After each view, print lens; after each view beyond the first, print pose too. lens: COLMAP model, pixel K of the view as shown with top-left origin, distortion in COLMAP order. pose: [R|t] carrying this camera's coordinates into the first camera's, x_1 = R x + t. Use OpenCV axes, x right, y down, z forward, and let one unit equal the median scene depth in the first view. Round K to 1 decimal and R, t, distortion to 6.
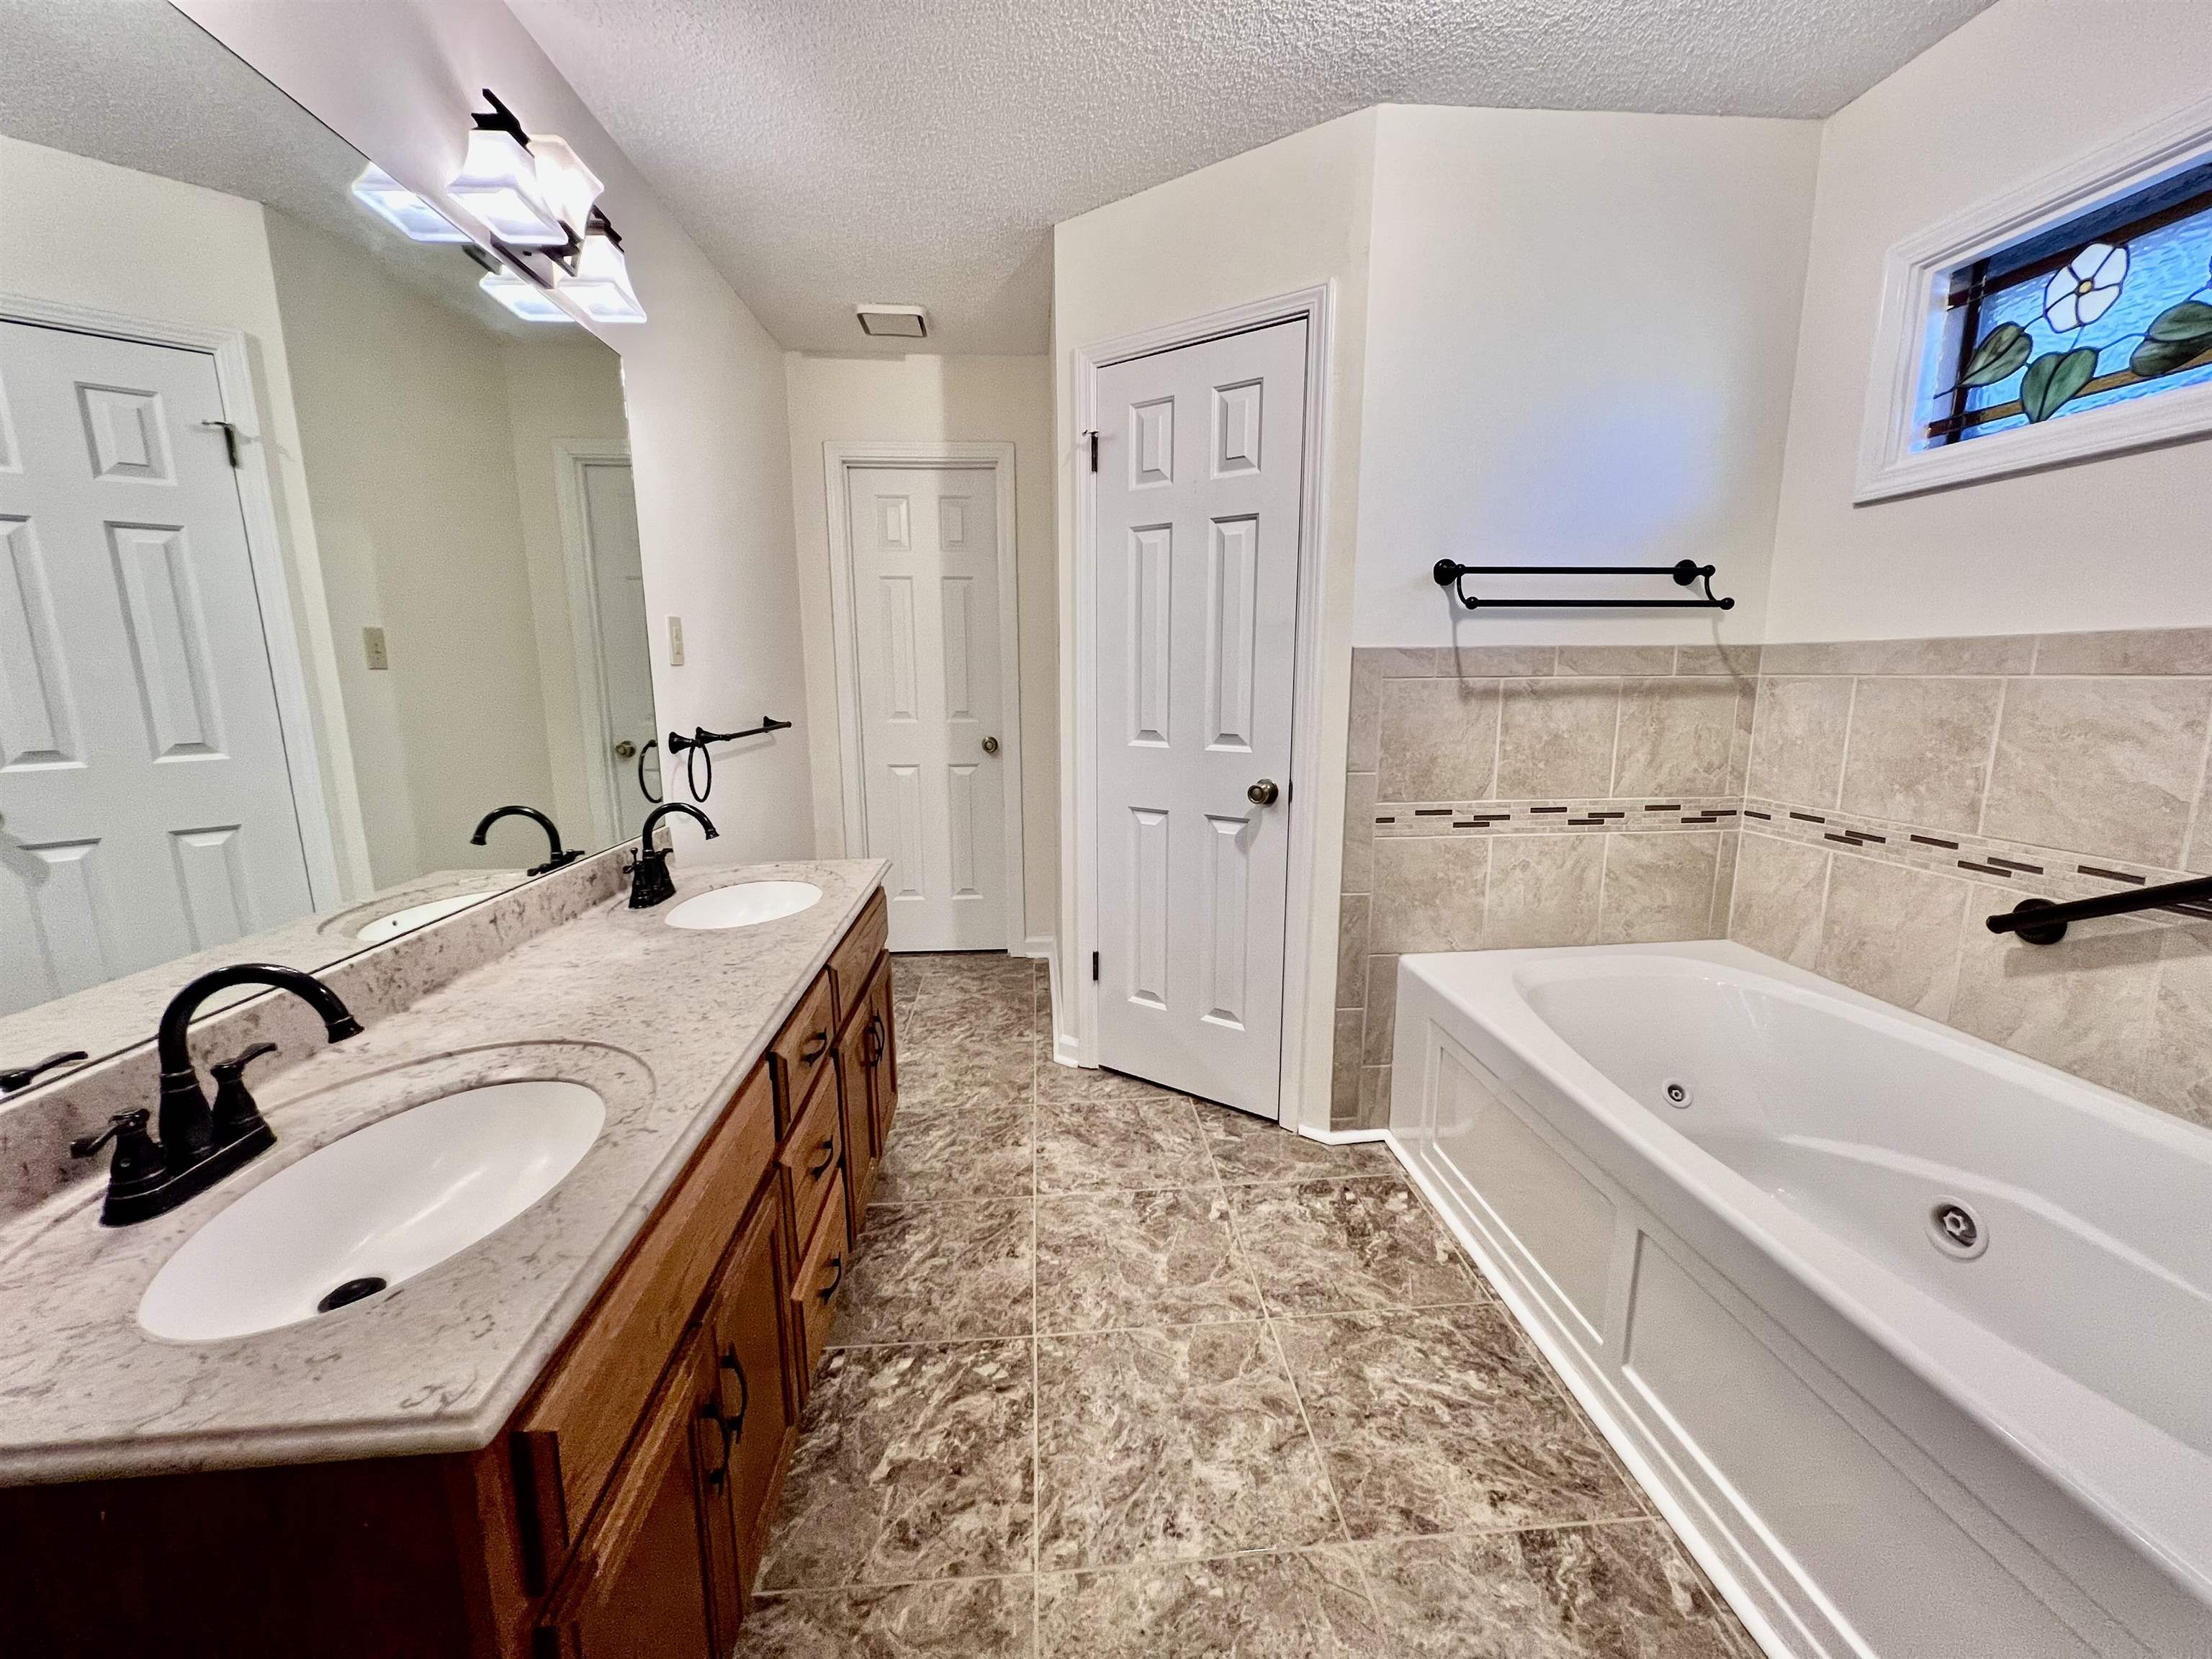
lens RADIAL K [[880.4, 0, 1099.1], [0, 880.4, 824.4], [0, 0, 1]] dist [-0.004488, 0.000649]
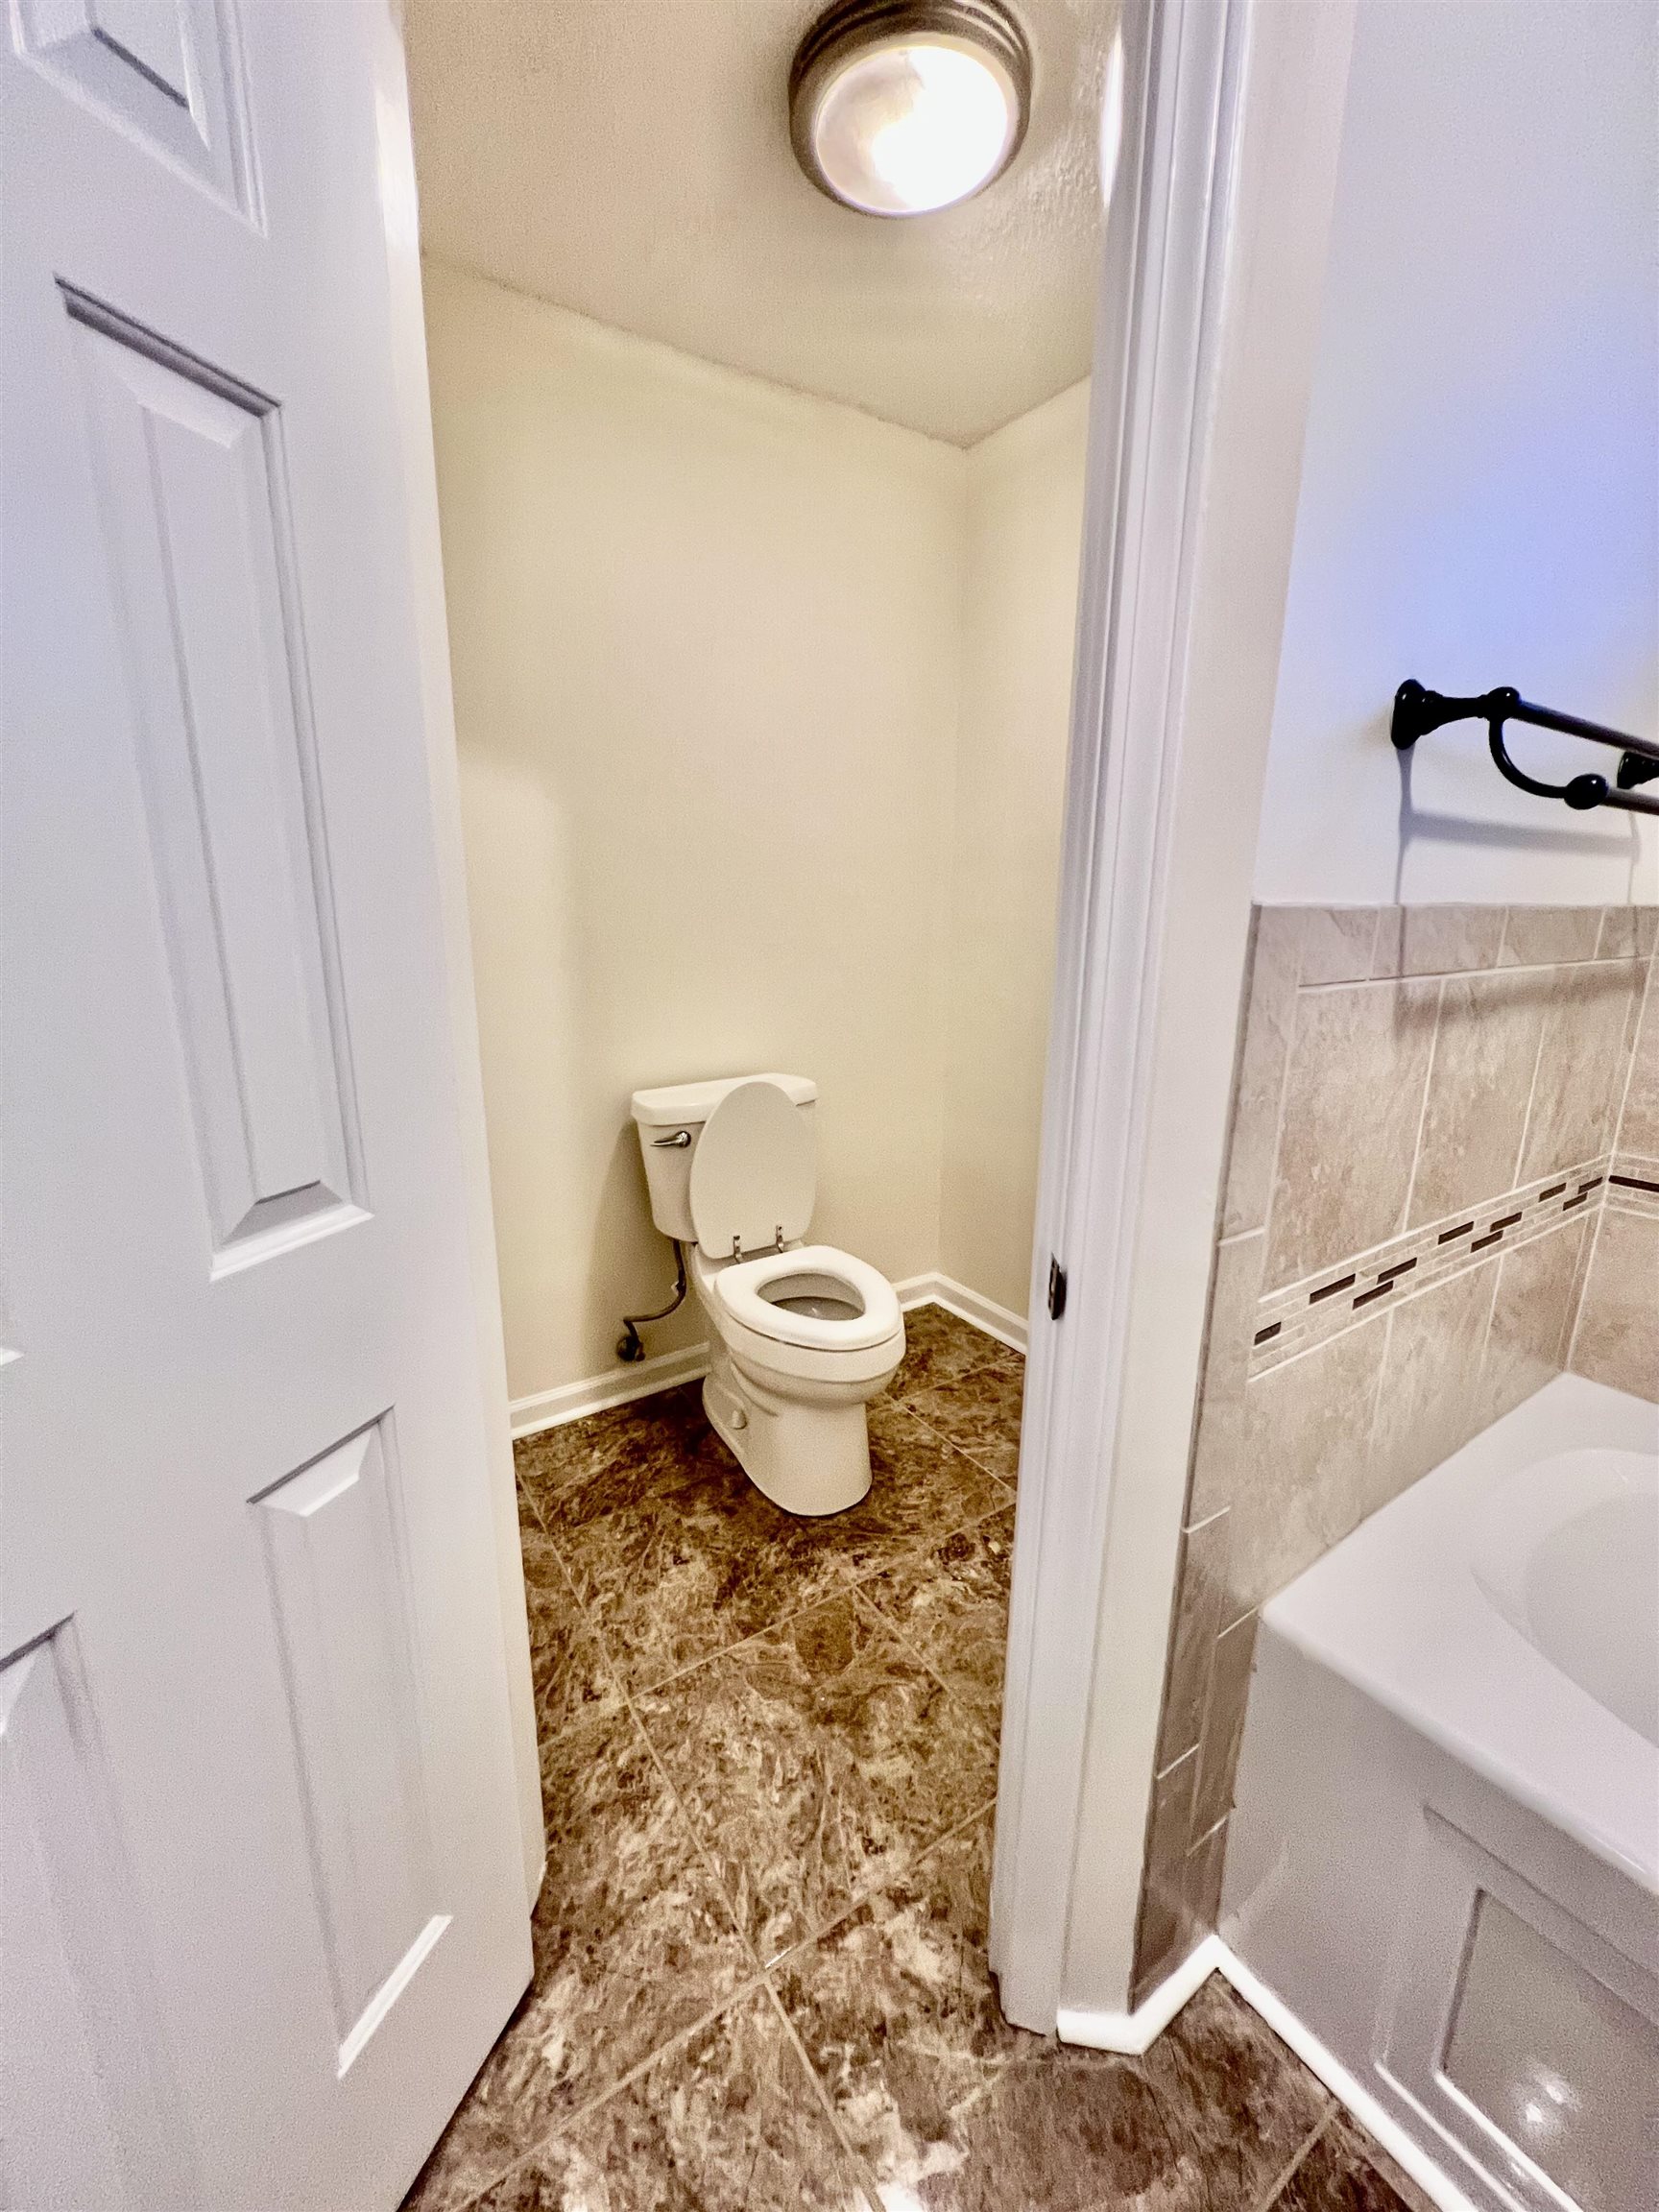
lens RADIAL K [[880.4, 0, 841.9], [0, 880.4, 1102.9], [0, 0, 1]] dist [-0.004488, 0.000649]
pose [[0.868092, -0.098114, 0.486611, -0.036838], [0.073672, 0.994881, 0.069167, -0.174899], [-0.490906, -0.024193, 0.870876, 0.851688]]
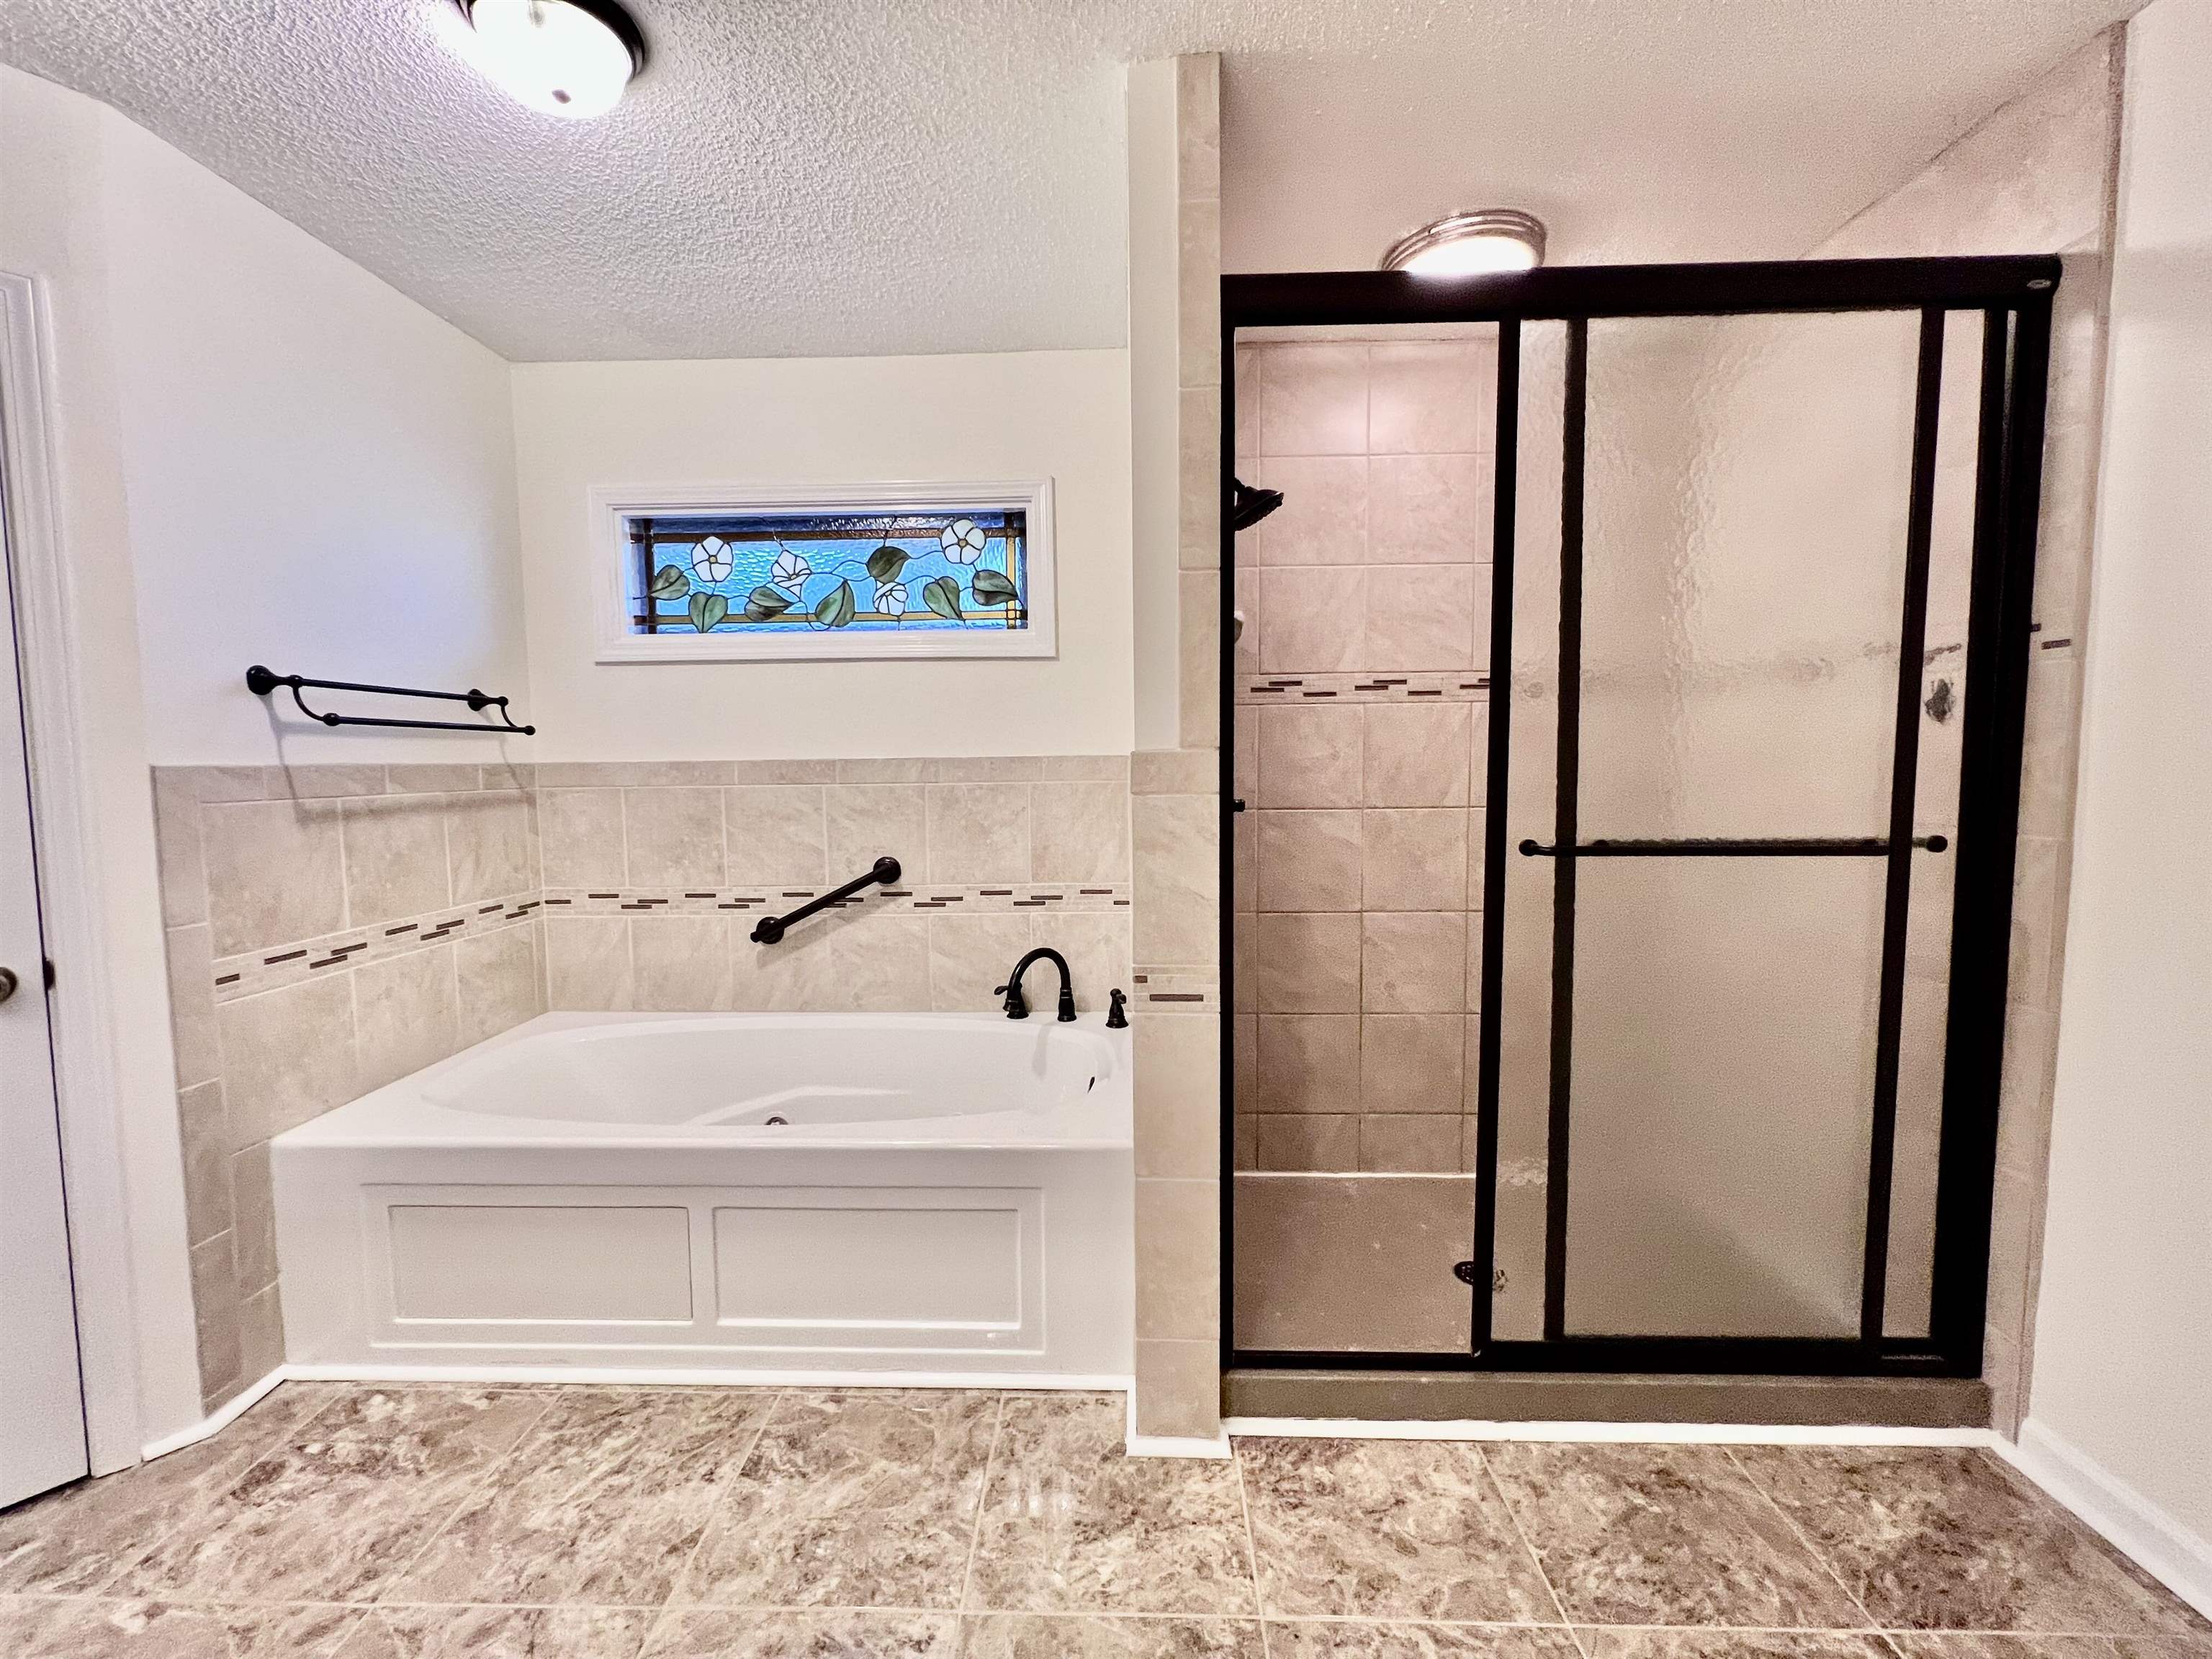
lens RADIAL K [[880.4, 0, 1098.6], [0, 880.4, 825.1], [0, 0, 1]] dist [-0.004488, 0.000649]
pose [[0.104450, -0.065179, 0.992392, -0.422200], [0.181148, 0.982405, 0.045457, -0.040101], [-0.977893, 0.175022, 0.114419, 0.131836]]
